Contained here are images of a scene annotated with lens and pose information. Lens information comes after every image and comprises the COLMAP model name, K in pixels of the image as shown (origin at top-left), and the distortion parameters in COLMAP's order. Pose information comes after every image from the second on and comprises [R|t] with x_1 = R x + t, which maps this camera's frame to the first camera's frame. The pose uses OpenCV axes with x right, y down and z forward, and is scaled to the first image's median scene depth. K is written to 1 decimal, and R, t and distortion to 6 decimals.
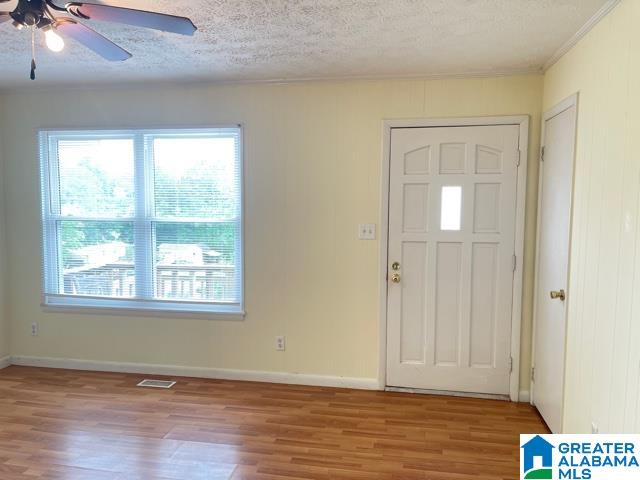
lens RADIAL K [[481.6, 0, 320.0], [0, 481.6, 240.0], [0, 0, 1]] dist [0.084057, -0.100642]
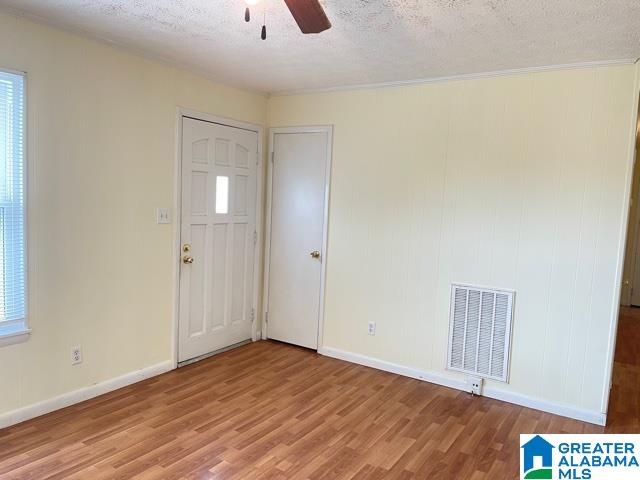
lens RADIAL K [[481.3, 0, 321.5], [0, 481.3, 243.8], [0, 0, 1]] dist [0.031349, -0.033432]
pose [[0.378246, -0.074732, 0.922684, -0.731942], [0.027624, 0.997203, 0.069443, -0.021786], [-0.925293, -0.000778, 0.379253, 0.335850]]
